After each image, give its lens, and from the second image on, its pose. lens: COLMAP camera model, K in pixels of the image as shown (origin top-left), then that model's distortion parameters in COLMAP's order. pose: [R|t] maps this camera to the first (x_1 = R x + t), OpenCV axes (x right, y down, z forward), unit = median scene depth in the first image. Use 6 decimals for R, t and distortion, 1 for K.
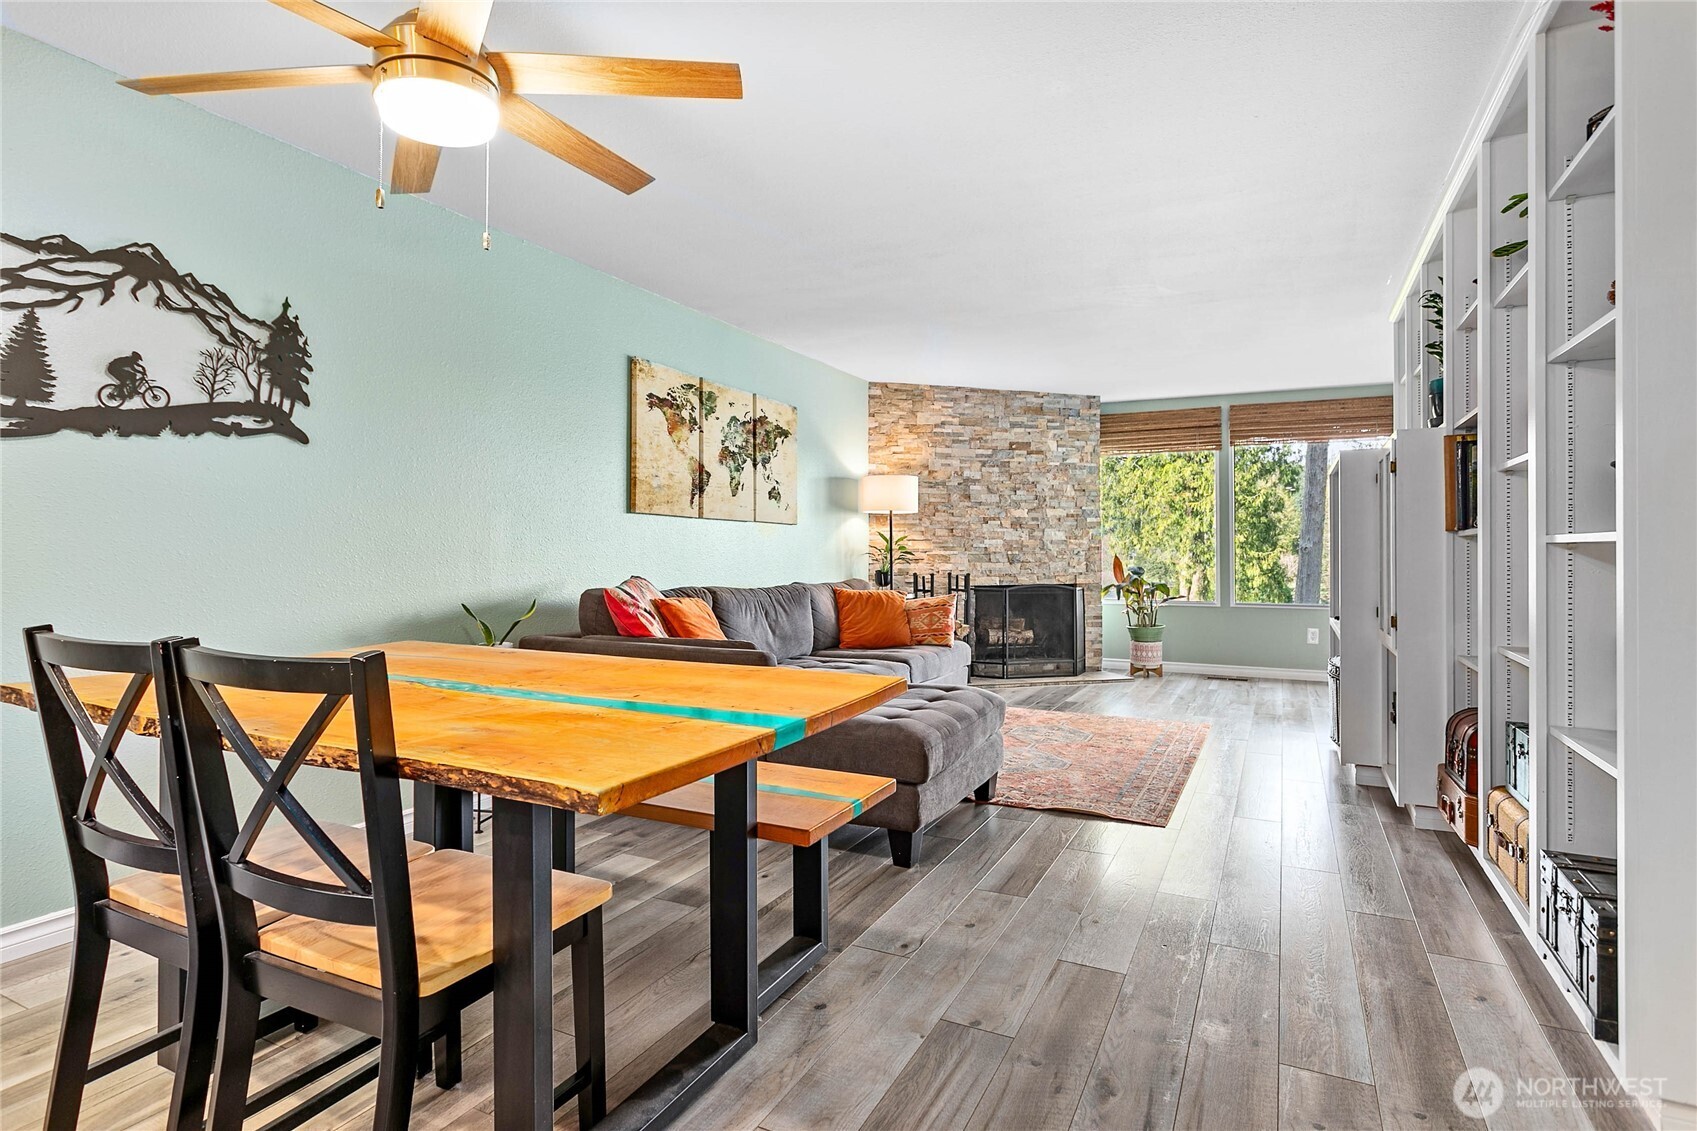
lens RADIAL K [[874.3, 0, 835.9], [0, 874.3, 537.9], [0, 0, 1]] dist [-0.009446, 0.007764]
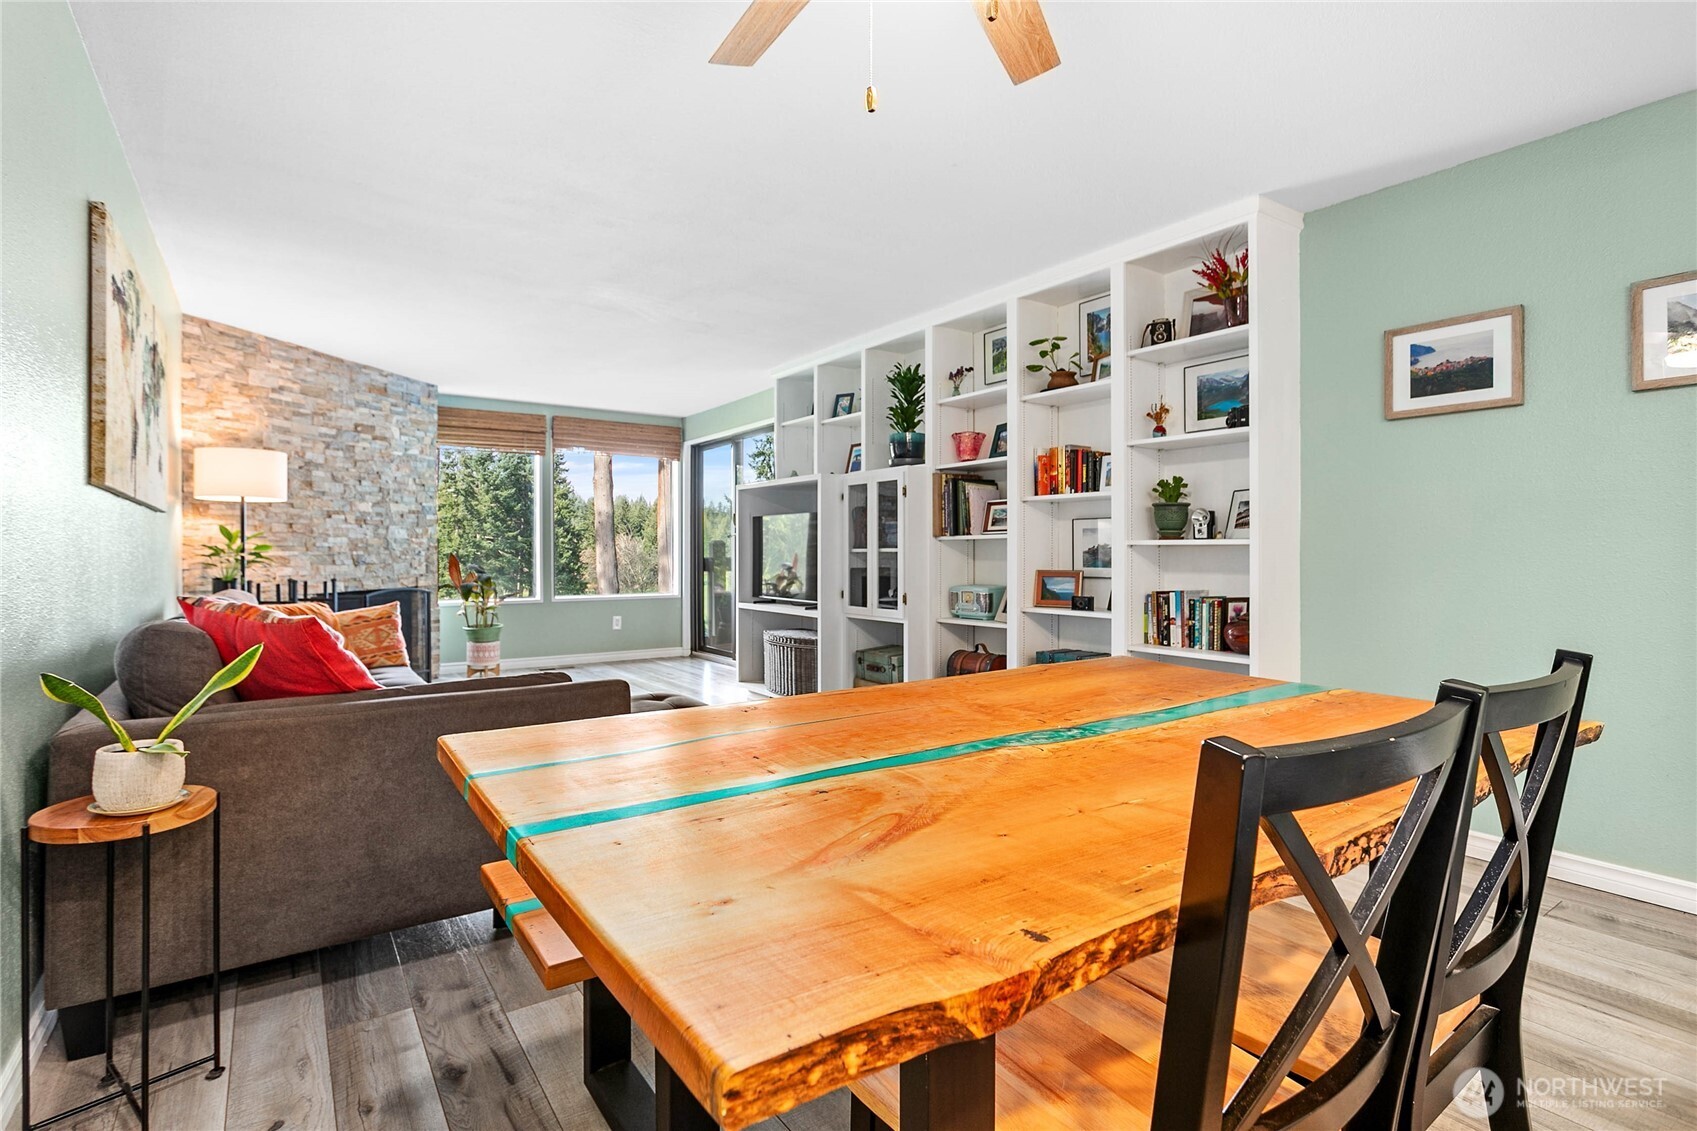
lens RADIAL K [[817.0, 0, 844.4], [0, 817.0, 547.6], [0, 0, 1]] dist [0.002510, 0.002188]
pose [[0.482285, 0.000099, 0.876014, -0.355925], [-0.011044, 0.999921, 0.005967, 0.002184], [-0.875945, -0.012553, 0.482248, 0.260153]]
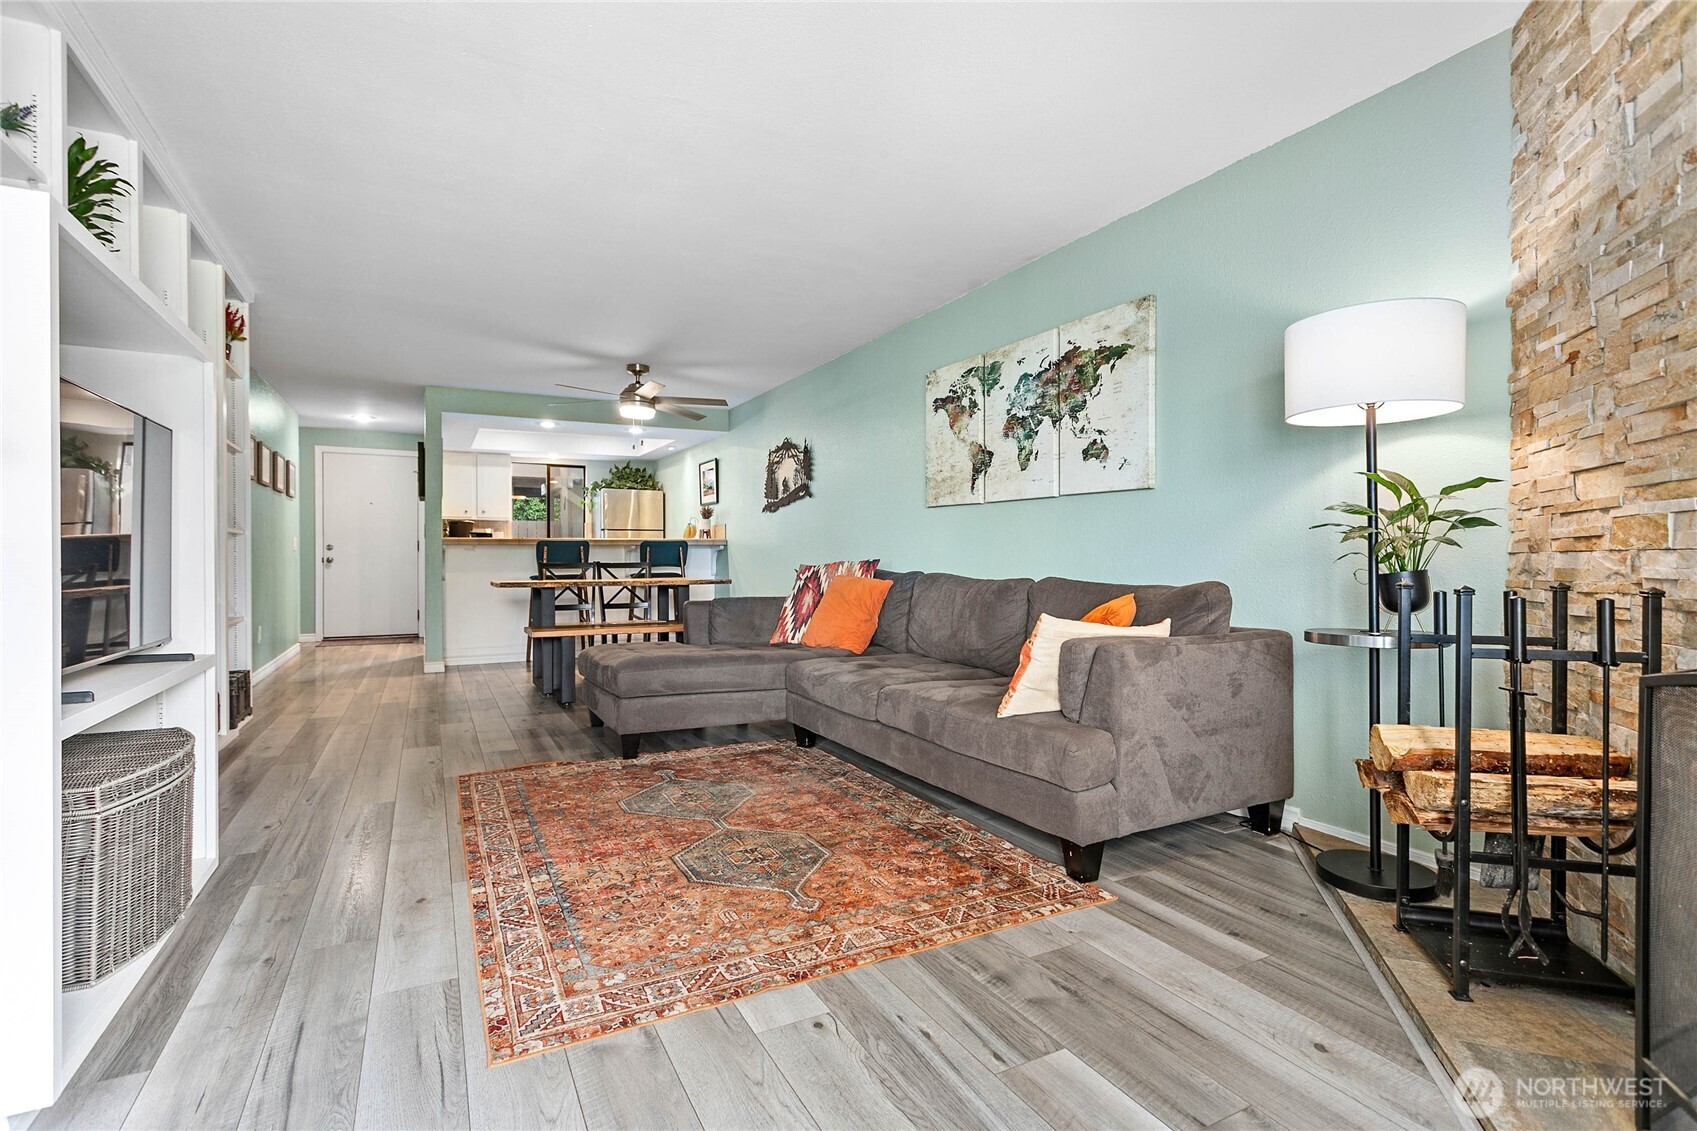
lens RADIAL K [[817.0, 0, 879.5], [0, 817.0, 567.5], [0, 0, 1]] dist [0.002510, 0.002188]
pose [[-0.560571, 0.012492, -0.828012, 0.562088], [0.016936, 0.999850, 0.003619, 0.037343], [0.827933, -0.011995, -0.560699, 1.217908]]
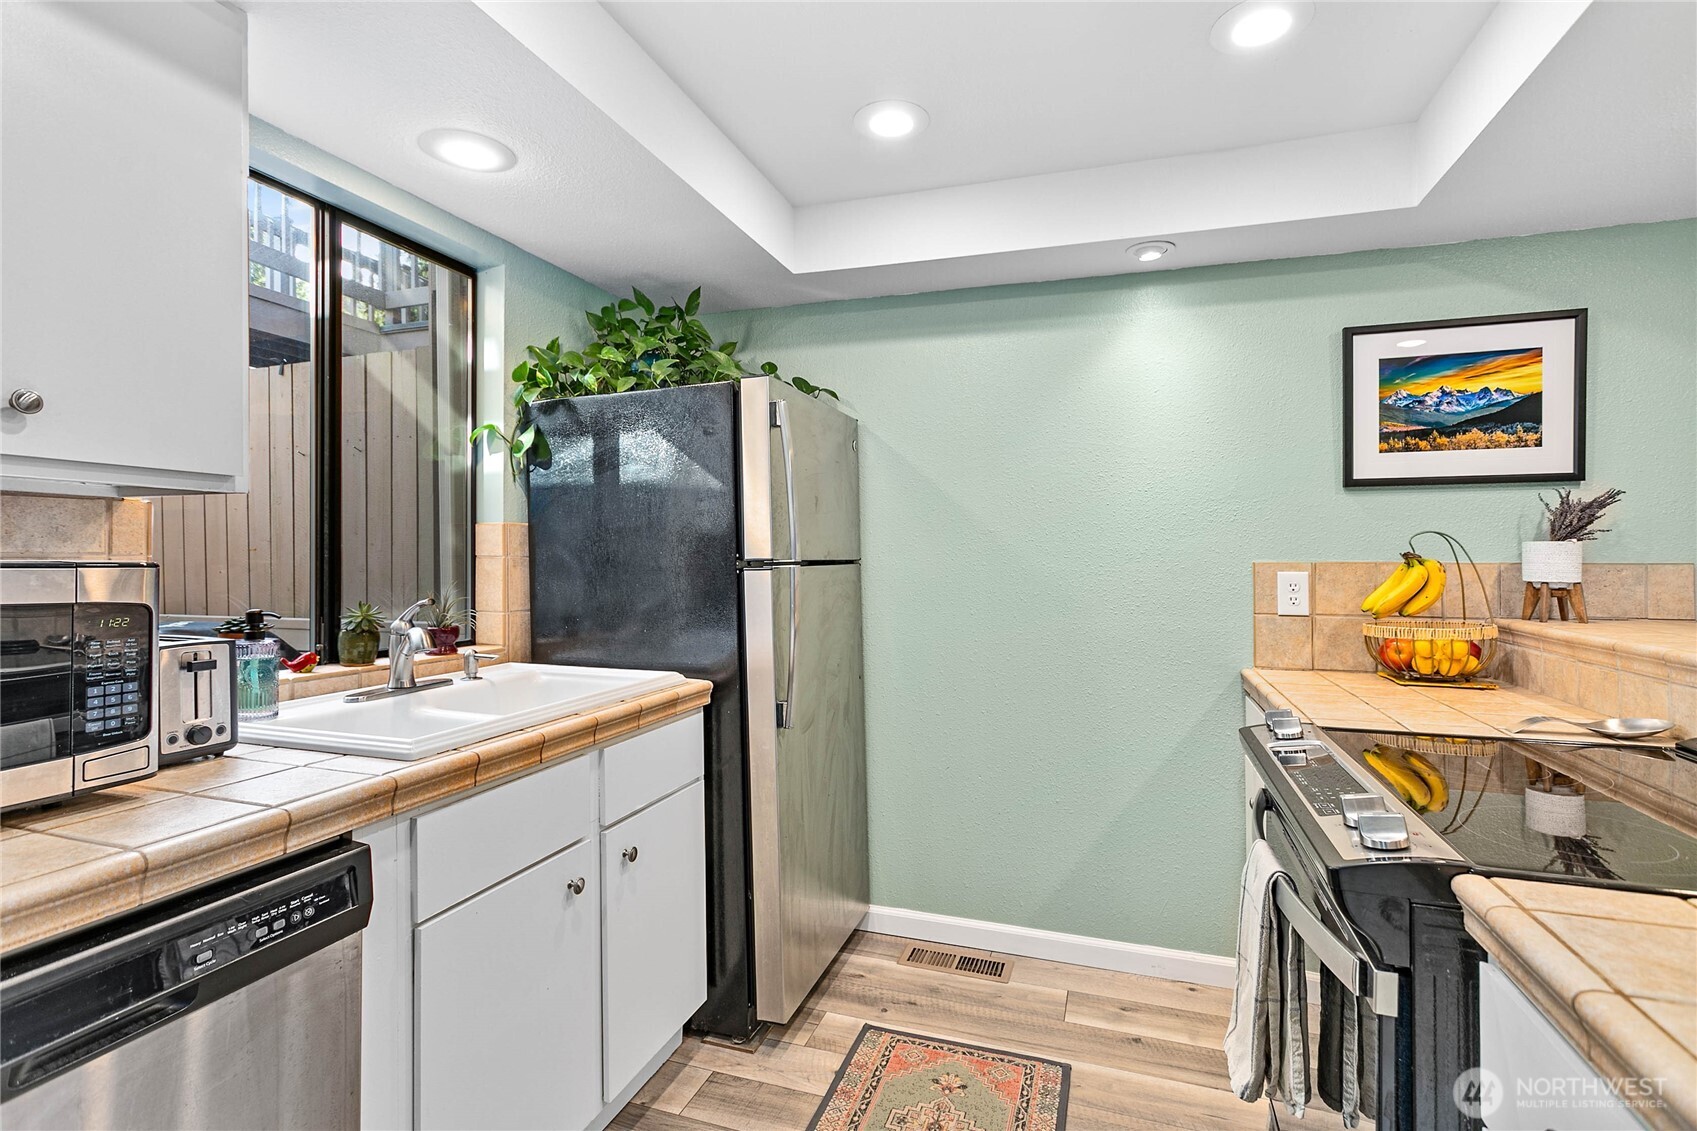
lens RADIAL K [[817.0, 0, 843.2], [0, 817.0, 554.7], [0, 0, 1]] dist [0.002510, 0.002188]
pose [[0.147830, 0.000215, -0.989013, -0.167973], [0.014819, 0.999887, 0.002432, -0.050491], [0.988902, -0.015015, 0.147810, -0.260493]]
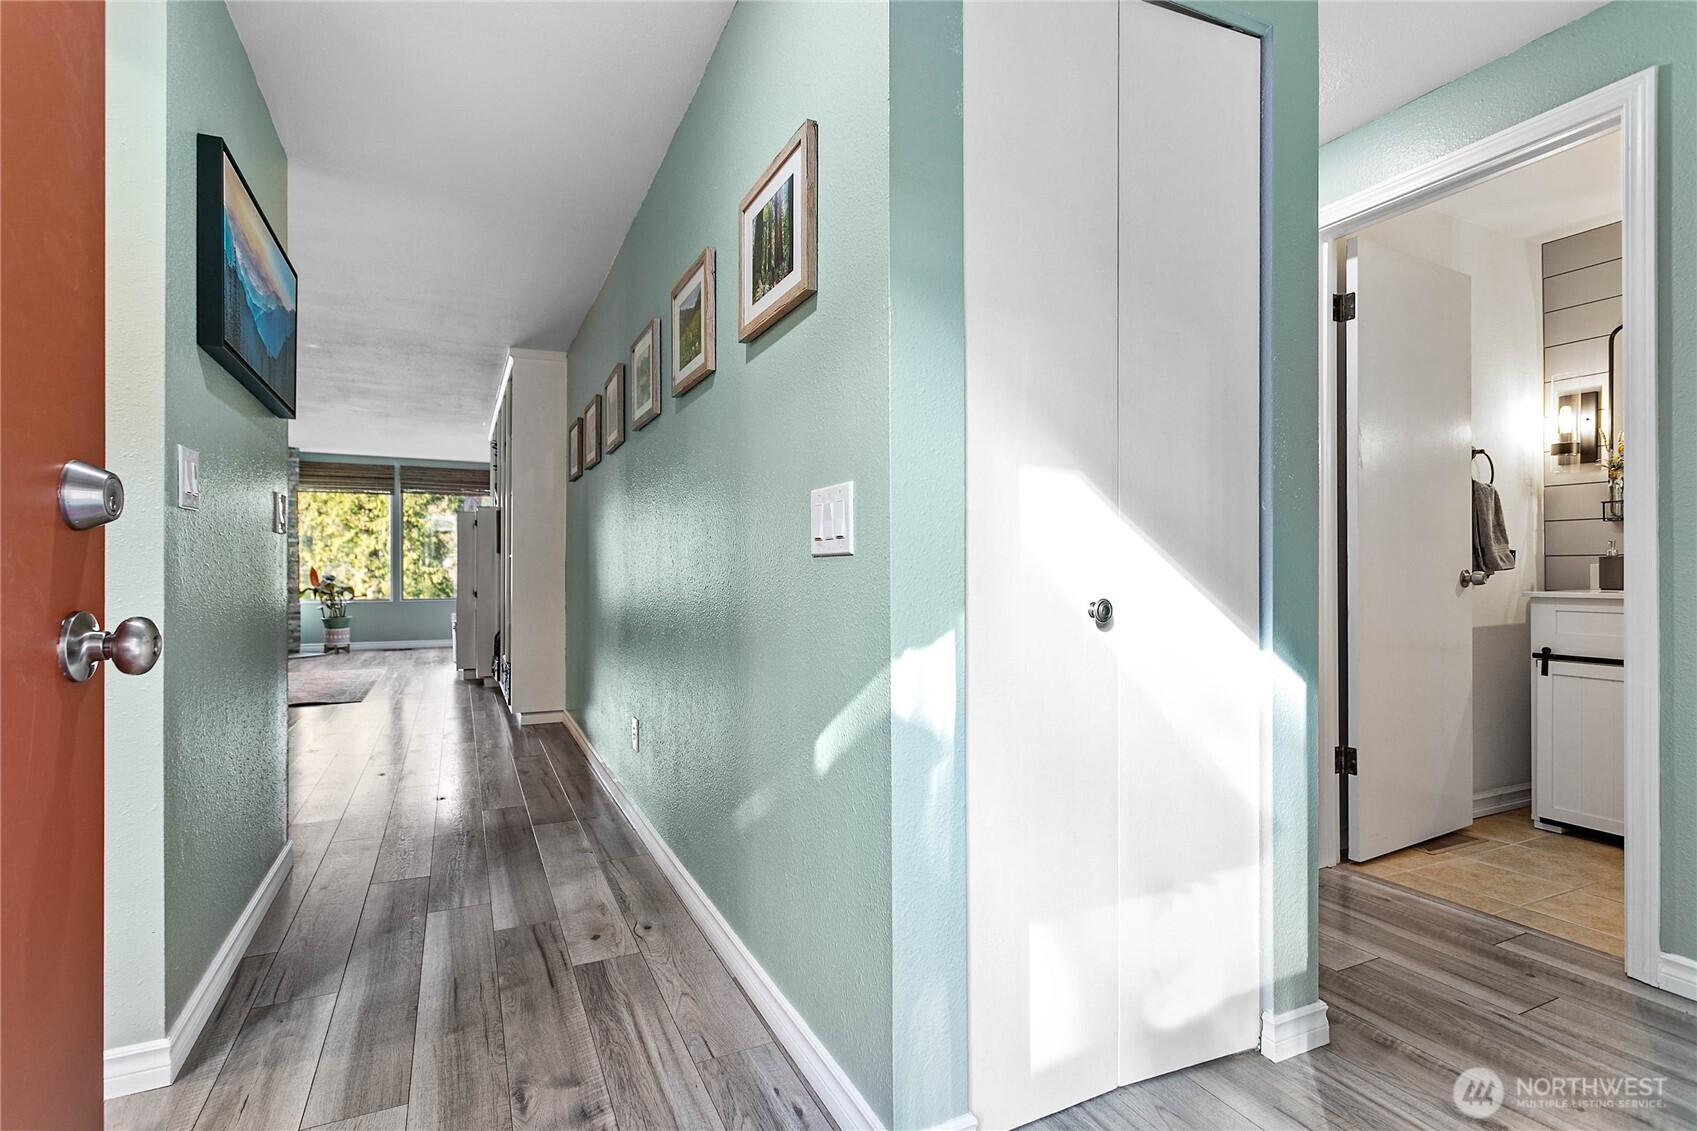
lens RADIAL K [[817.0, 0, 842.4], [0, 817.0, 569.5], [0, 0, 1]] dist [0.002510, 0.002188]
pose [[0.609754, -0.001282, 0.792589, -0.253860], [-0.011959, 0.999870, 0.010817, 0.000749], [-0.792500, -0.016074, 0.609660, -0.589243]]
